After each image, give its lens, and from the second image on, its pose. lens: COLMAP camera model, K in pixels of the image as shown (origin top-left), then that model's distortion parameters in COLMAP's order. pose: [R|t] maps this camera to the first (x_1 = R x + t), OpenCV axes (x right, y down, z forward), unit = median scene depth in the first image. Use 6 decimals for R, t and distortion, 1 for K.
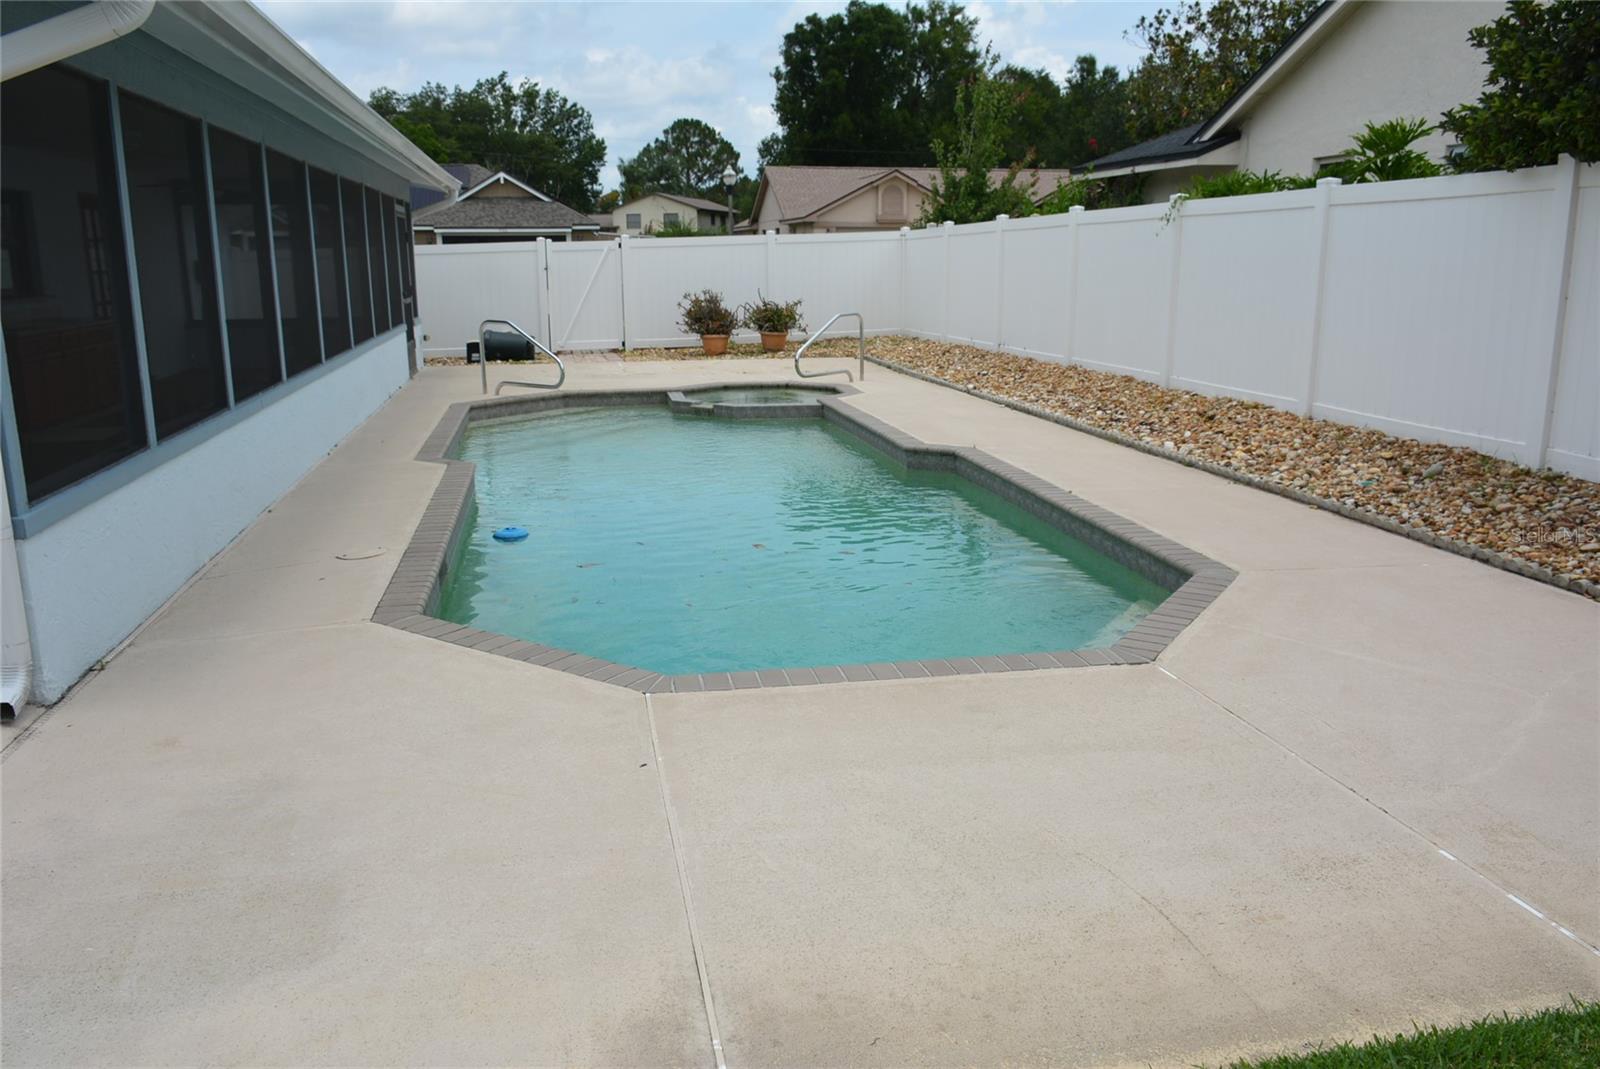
lens RADIAL K [[1206.1, 0, 800.0], [0, 1206.1, 534.5], [0, 0, 1]] dist [-0.026404, 0.005520]
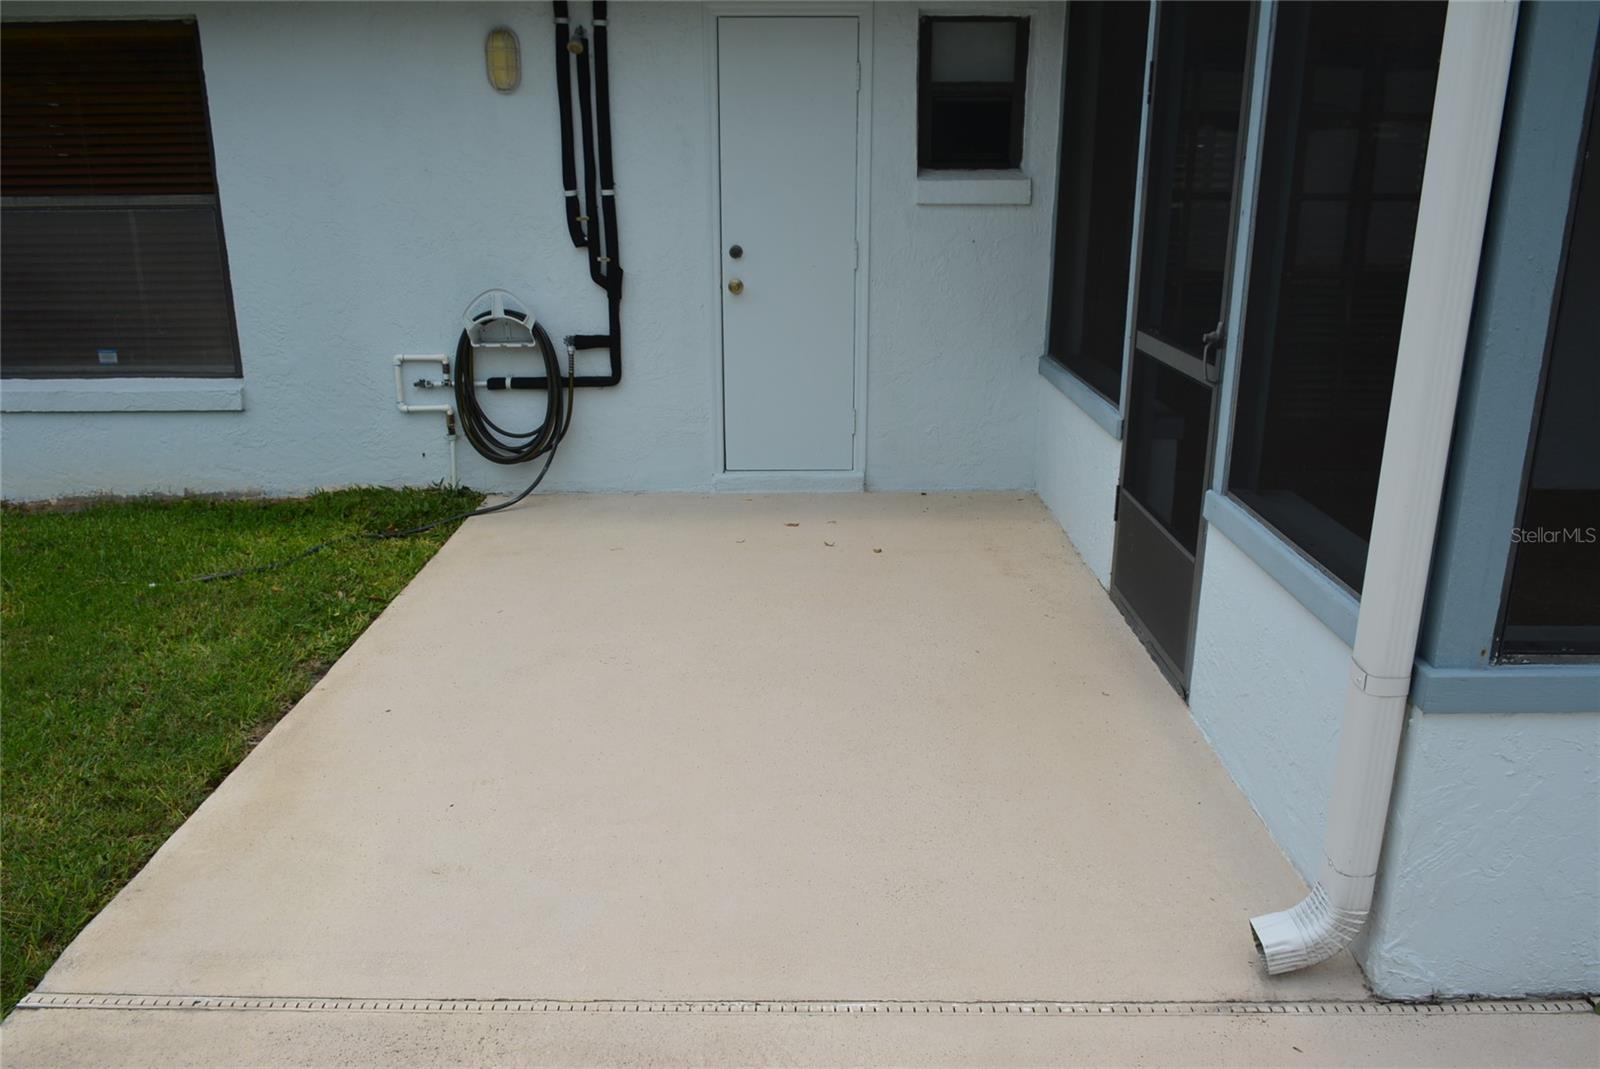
lens RADIAL K [[1206.1, 0, 800.0], [0, 1206.1, 534.5], [0, 0, 1]] dist [-0.026404, 0.005520]
pose [[-0.203424, 0.292216, -0.934467, -0.129341], [-0.214424, 0.917957, 0.333731, -0.178945], [0.955322, 0.268261, -0.124077, 0.772452]]
